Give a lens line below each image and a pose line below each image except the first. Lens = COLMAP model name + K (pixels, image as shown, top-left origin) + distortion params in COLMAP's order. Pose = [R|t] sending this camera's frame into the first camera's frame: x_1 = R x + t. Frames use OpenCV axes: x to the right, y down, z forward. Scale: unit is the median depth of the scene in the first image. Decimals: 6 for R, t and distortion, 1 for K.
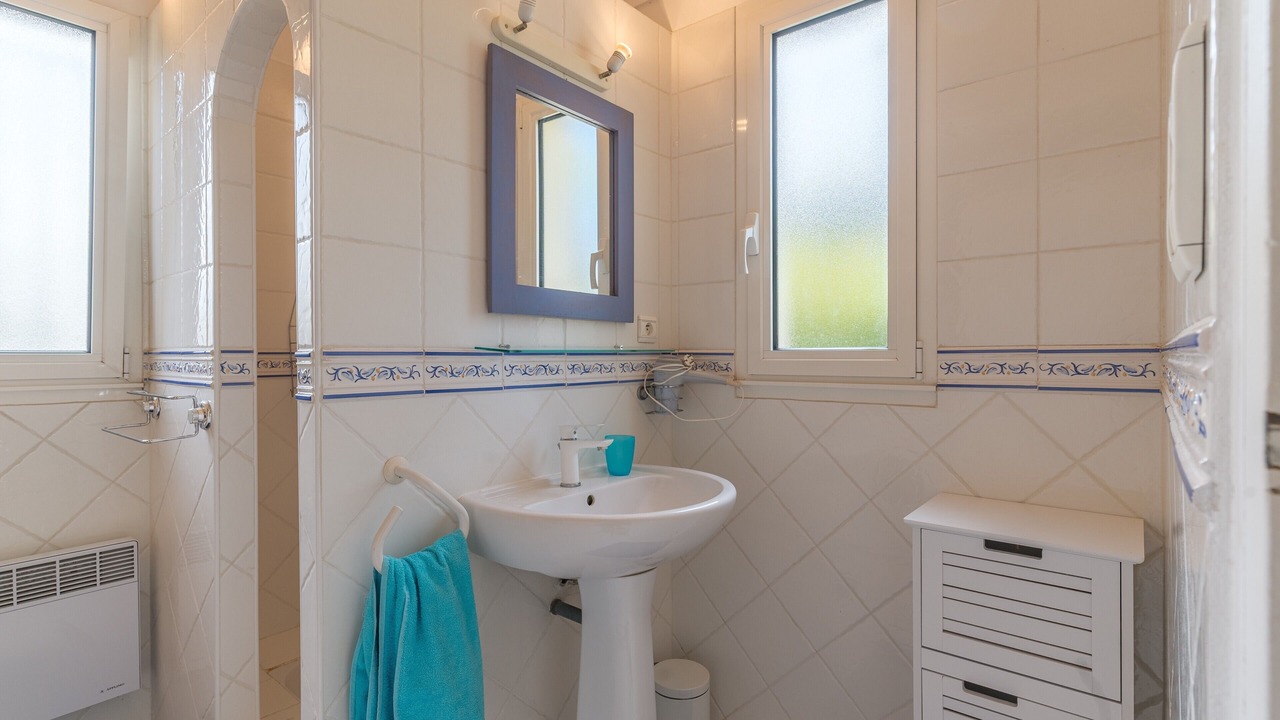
lens RADIAL K [[604.8, 0, 642.1], [0, 604.8, 359.2], [0, 0, 1]] dist [-0.000299, 0.000225]
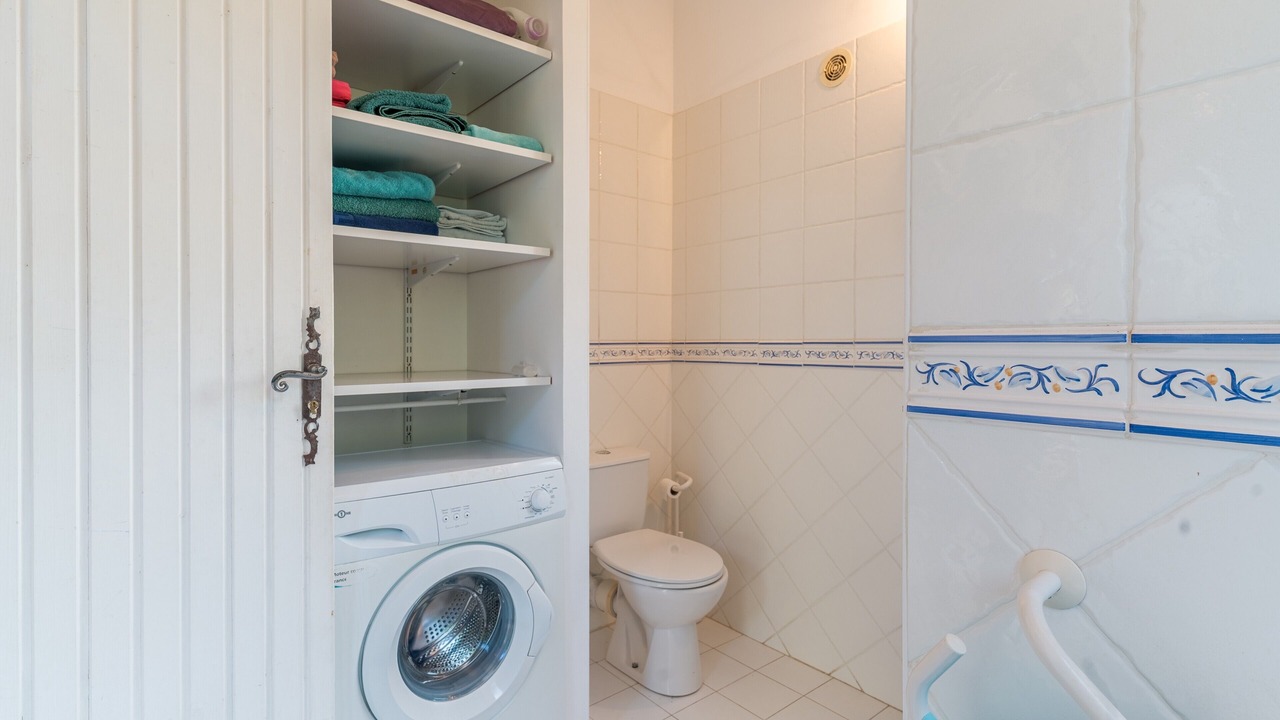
lens RADIAL K [[604.8, 0, 642.1], [0, 604.8, 359.2], [0, 0, 1]] dist [-0.000299, 0.000225]
pose [[-0.181496, 0.023773, -0.983104, 0.130452], [-0.013450, 0.999554, 0.026654, -0.001451], [0.983300, 0.018061, -0.181095, 0.760497]]
